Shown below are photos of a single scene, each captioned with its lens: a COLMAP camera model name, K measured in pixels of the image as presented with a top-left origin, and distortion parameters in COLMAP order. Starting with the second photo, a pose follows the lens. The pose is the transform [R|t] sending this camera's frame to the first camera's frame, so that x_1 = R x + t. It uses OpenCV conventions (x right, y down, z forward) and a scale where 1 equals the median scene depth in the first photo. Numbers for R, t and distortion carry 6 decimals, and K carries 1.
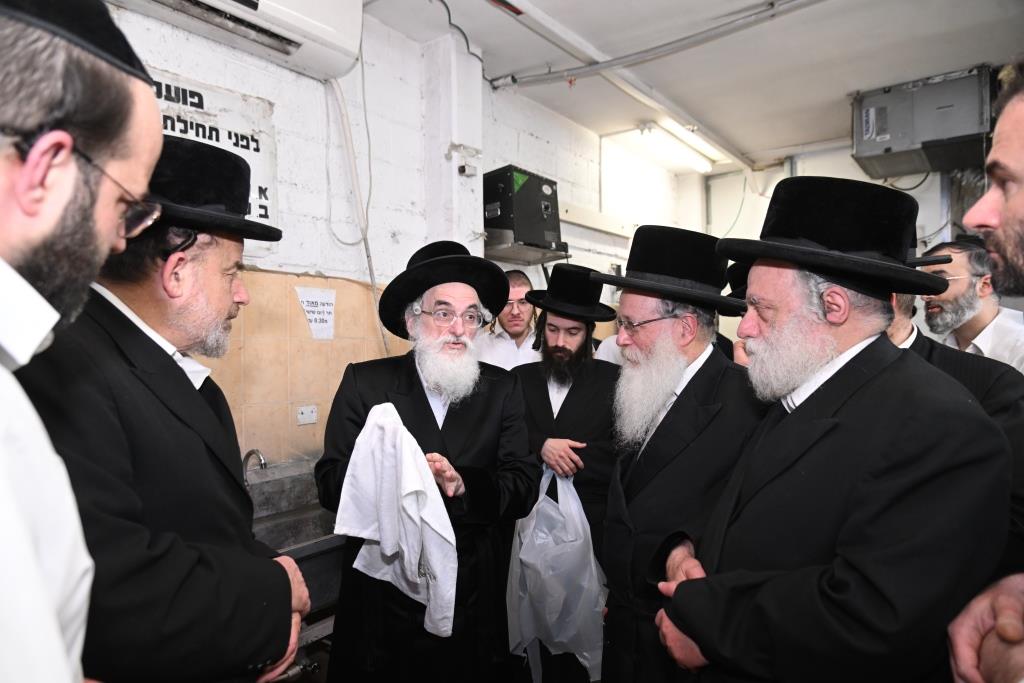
lens RADIAL K [[703.7, 0, 512.0], [0, 703.7, 341.5], [0, 0, 1]] dist [0.021219, 0.001741]
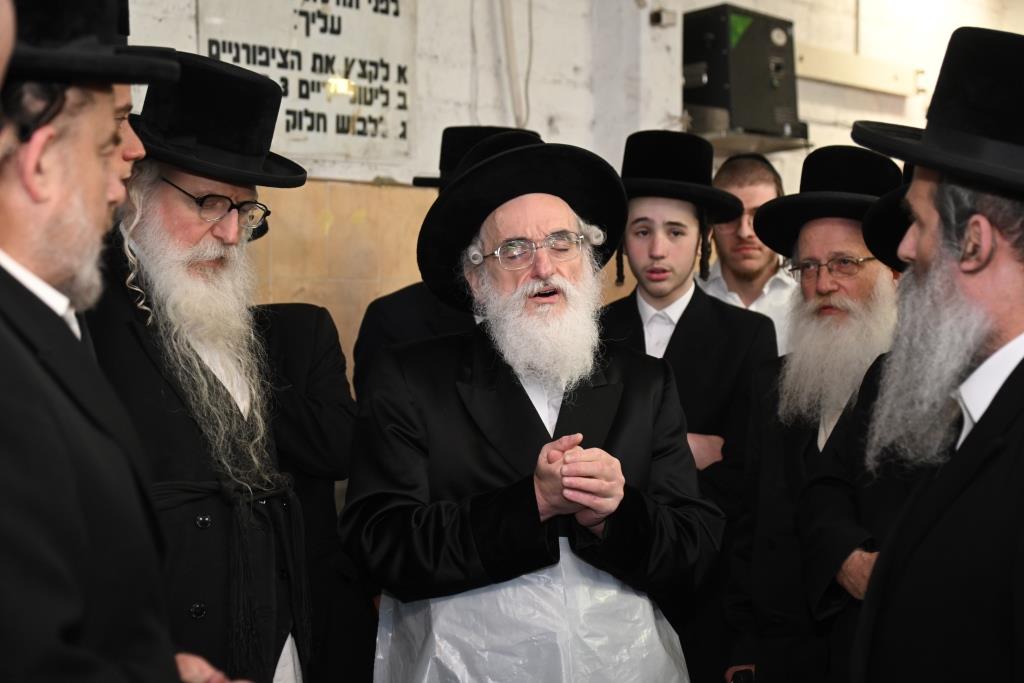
lens RADIAL K [[1845.9, 0, 552.4], [0, 1845.9, 340.9], [0, 0, 1]] dist [0.083907, 0.100878]
pose [[0.999824, 0.018201, -0.004539, -0.137536], [-0.018013, 0.999099, 0.038437, -0.012919], [0.005235, -0.038349, 0.999251, -0.622581]]
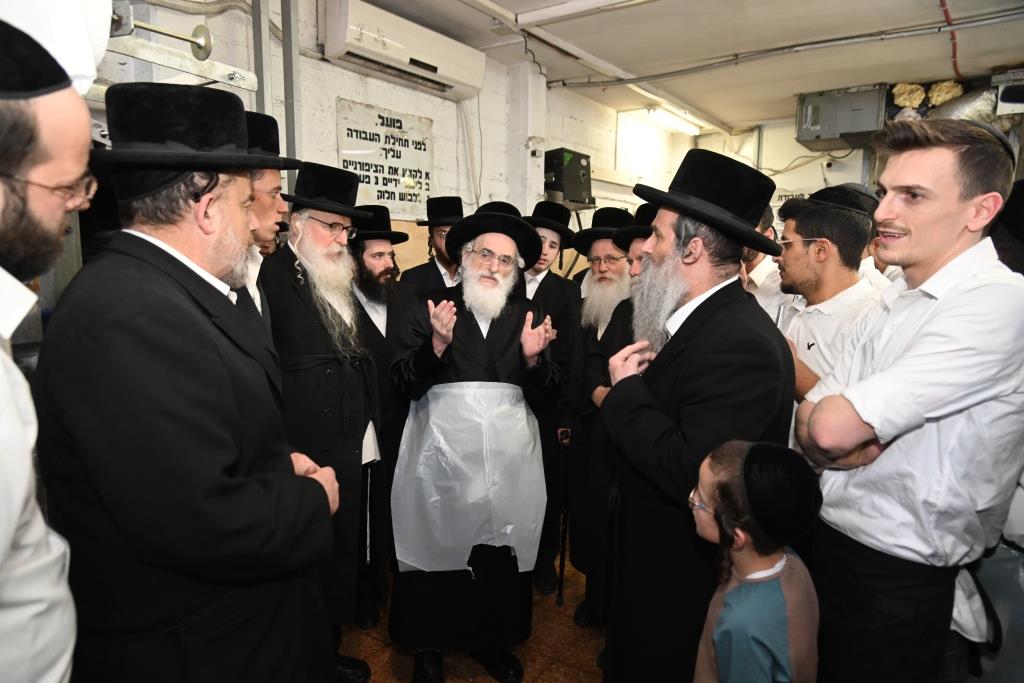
lens RADIAL K [[703.7, 0, 512.0], [0, 703.7, 341.5], [0, 0, 1]] dist [0.021219, 0.001741]
pose [[0.999573, 0.021709, 0.019548, -0.126494], [-0.023926, 0.992309, 0.121454, -0.018719], [-0.016761, -0.121870, 0.992405, -0.529481]]
